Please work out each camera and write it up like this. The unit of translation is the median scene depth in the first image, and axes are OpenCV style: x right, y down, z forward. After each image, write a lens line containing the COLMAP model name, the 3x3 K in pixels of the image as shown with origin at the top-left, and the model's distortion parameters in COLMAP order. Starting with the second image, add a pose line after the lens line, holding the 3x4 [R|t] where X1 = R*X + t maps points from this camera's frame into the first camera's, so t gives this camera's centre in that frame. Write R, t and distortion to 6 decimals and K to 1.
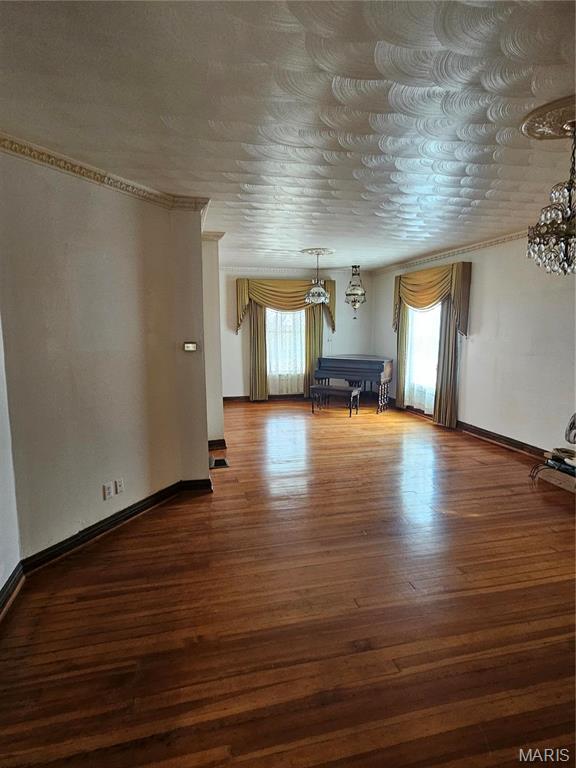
lens RADIAL K [[447.0, 0, 287.2], [0, 447.0, 384.5], [0, 0, 1]] dist [0.003072, -0.000855]
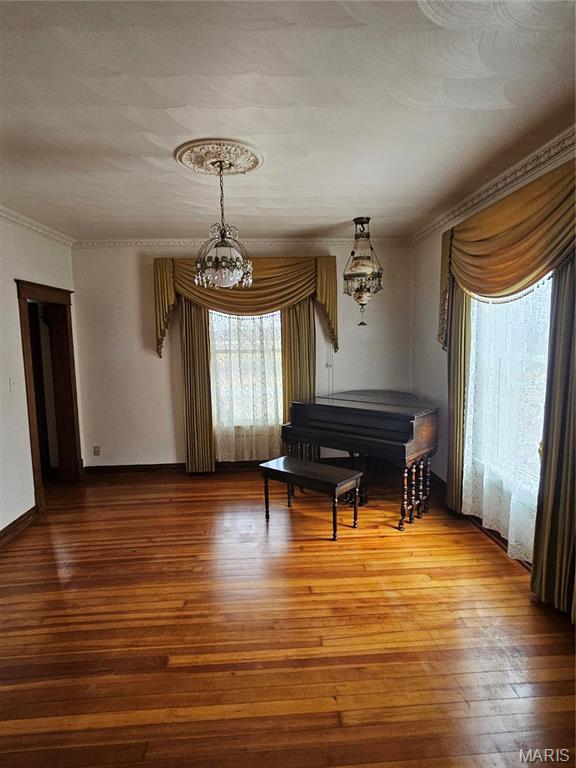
lens RADIAL K [[447.0, 0, 289.9], [0, 447.0, 386.5], [0, 0, 1]] dist [0.003072, -0.000855]
pose [[0.984086, 0.000946, -0.177693, 0.158067], [-0.005285, 0.999699, -0.023951, -0.063576], [0.177617, 0.024509, 0.983794, 0.482098]]
